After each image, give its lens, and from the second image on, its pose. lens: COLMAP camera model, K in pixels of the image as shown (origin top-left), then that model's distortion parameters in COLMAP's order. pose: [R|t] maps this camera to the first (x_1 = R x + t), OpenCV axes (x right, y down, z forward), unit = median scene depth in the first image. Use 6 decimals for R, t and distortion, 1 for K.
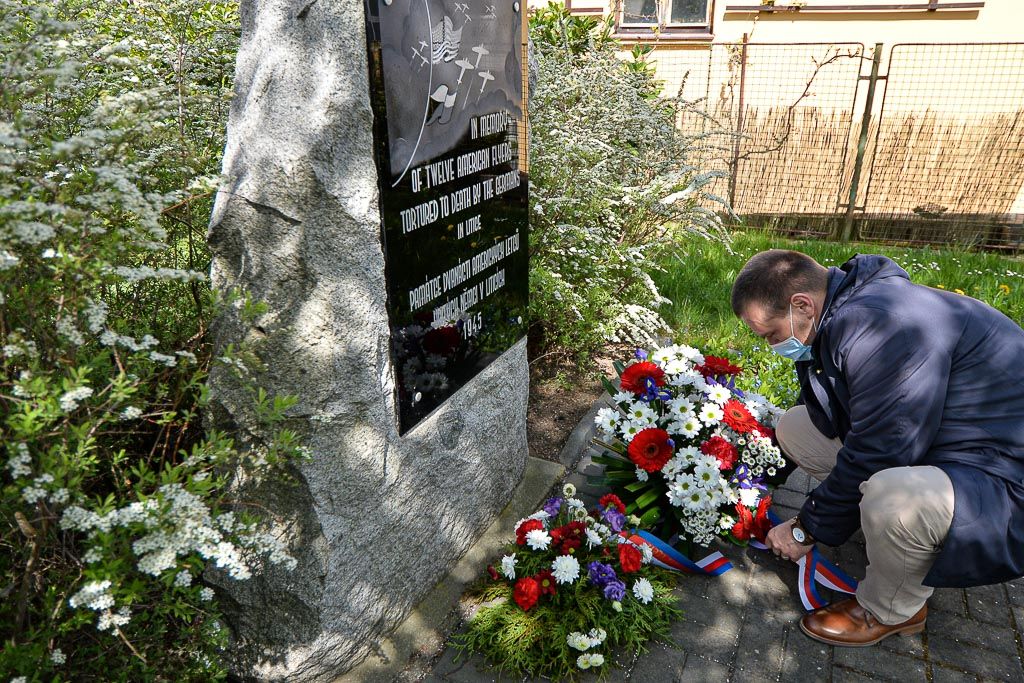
lens RADIAL K [[727.2, 0, 512.0], [0, 727.2, 341.5], [0, 0, 1]] dist [0.028728, -0.043999]
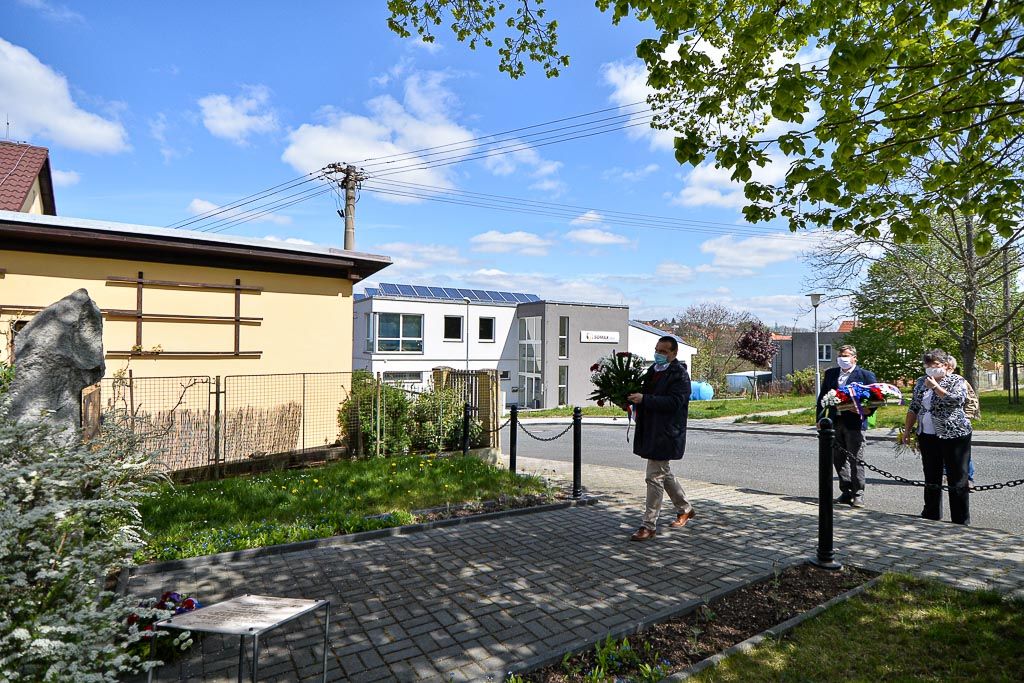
lens RADIAL K [[543.9, 0, 516.8], [0, 543.9, 341.5], [0, 0, 1]] dist [0.003517, -0.000001]
pose [[0.551464, 0.015304, 0.834058, -0.287632], [0.312520, 0.923226, -0.223573, 0.088461], [-0.773446, 0.383952, 0.504344, -0.412392]]
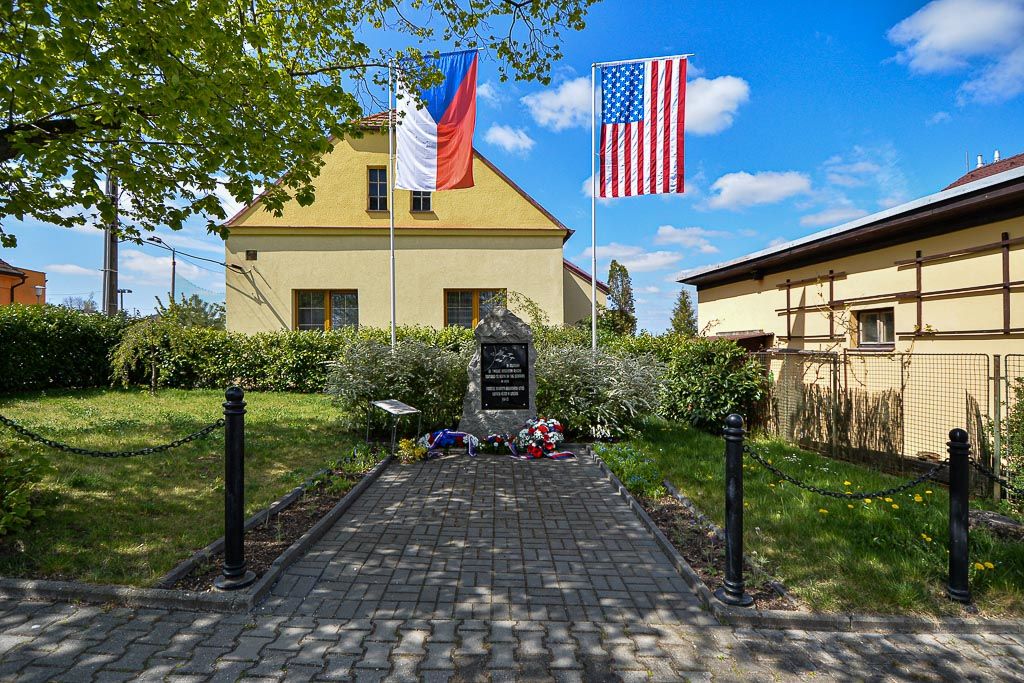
lens RADIAL K [[543.9, 0, 516.8], [0, 543.9, 341.5], [0, 0, 1]] dist [0.003517, -0.000001]
pose [[0.440380, -0.009557, -0.897761, 1.482784], [-0.341500, 0.922999, -0.177342, 0.110290], [0.830327, 0.384683, 0.403206, -0.308235]]
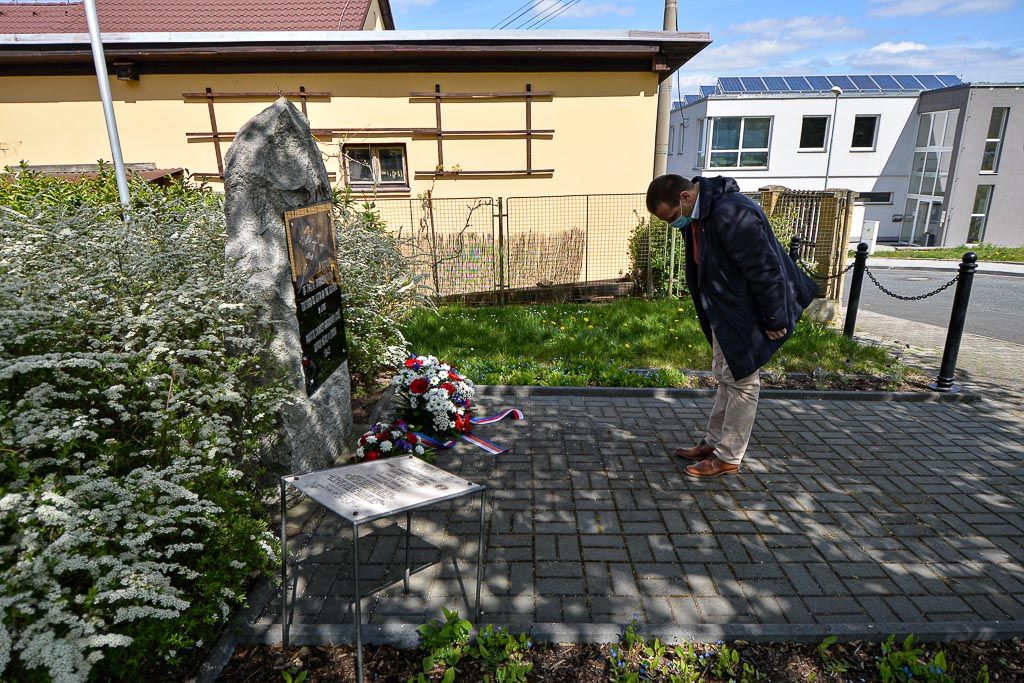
lens RADIAL K [[600.6, 0, 512.0], [0, 600.6, 341.5], [0, 0, 1]] dist [0.028020, -0.034090]
pose [[0.915812, -0.123918, 0.382011, -0.094546], [0.166248, 0.982855, -0.079731, 0.075273], [-0.365581, 0.136528, 0.920712, -0.365170]]
